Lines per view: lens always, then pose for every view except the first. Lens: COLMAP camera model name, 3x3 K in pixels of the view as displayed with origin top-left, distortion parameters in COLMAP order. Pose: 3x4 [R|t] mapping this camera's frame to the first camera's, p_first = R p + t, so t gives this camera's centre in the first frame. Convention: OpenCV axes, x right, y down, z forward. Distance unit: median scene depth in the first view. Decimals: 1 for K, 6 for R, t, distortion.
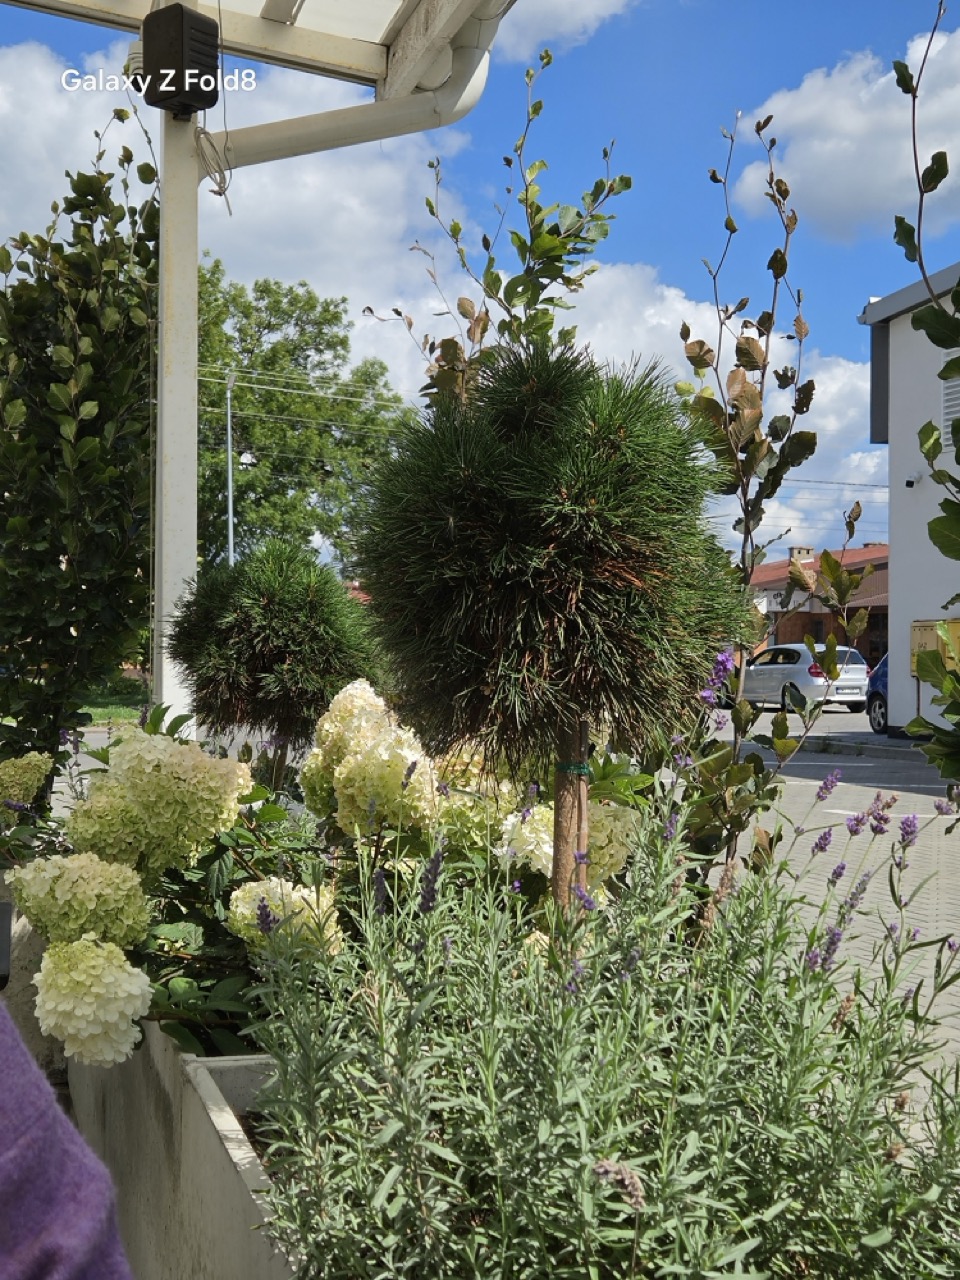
lens RADIAL K [[1708.2, 0, 477.5], [0, 1708.2, 646.1], [0, 0, 1]] dist [0.028035, 0.000000]
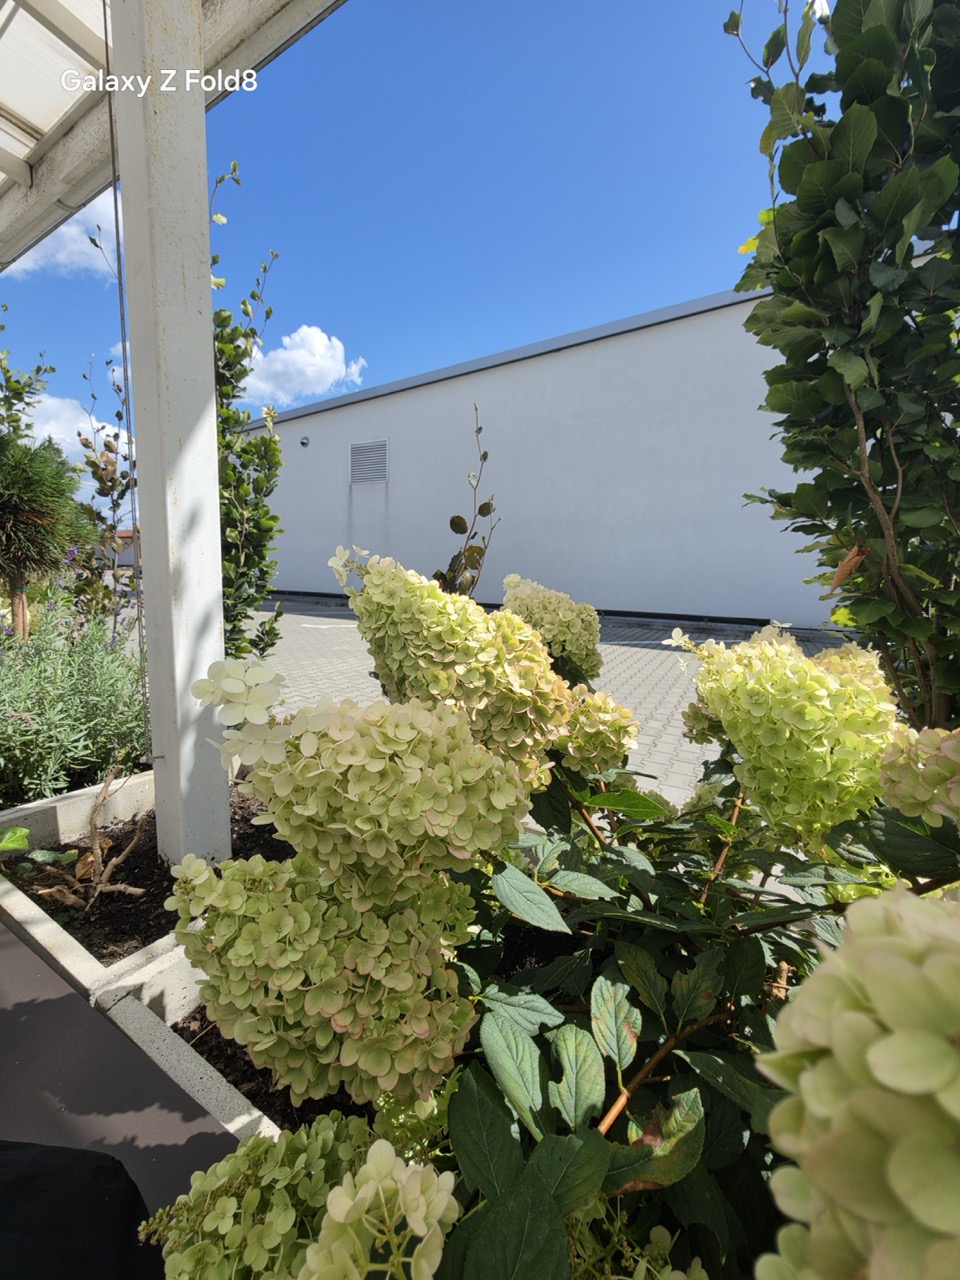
lens RADIAL K [[505.1, 0, 482.2], [0, 505.1, 643.4], [0, 0, 1]] dist [-0.007812, 0.001068]
pose [[0.737383, -0.072236, 0.671601, 0.037684], [-0.035910, 0.988667, 0.145765, 0.008447], [-0.674520, -0.131602, 0.726433, -0.068740]]
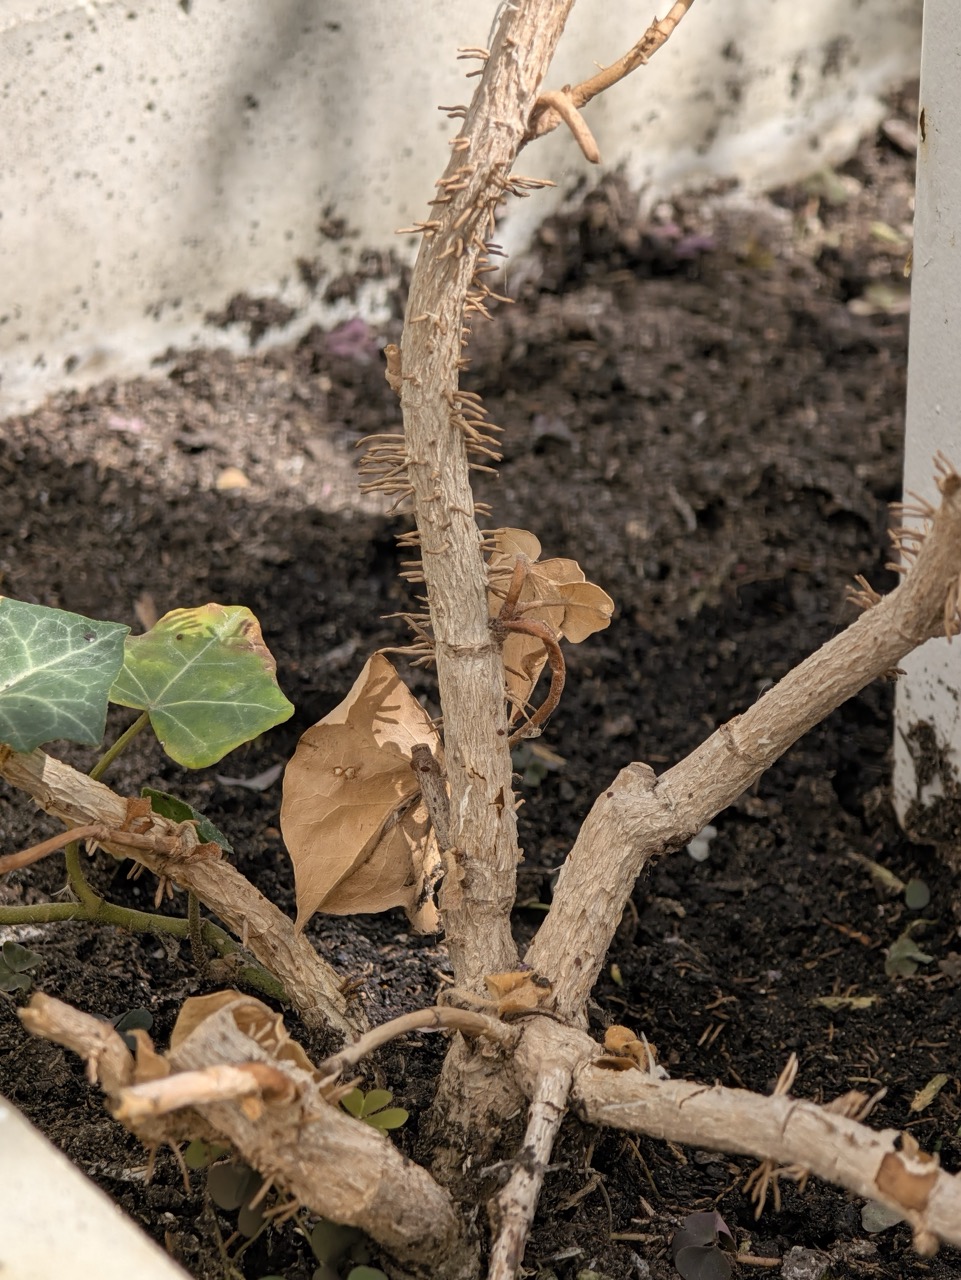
lens RADIAL K [[4467.0, 0, 484.8], [0, 4467.0, 628.3], [0, 0, 1]] dist [0.367208, 0.000000]
pose [[0.943307, -0.204040, 0.261801, -0.000878], [0.025532, 0.831011, 0.555670, 0.046189], [-0.330939, -0.517483, 0.789107, 0.095238]]
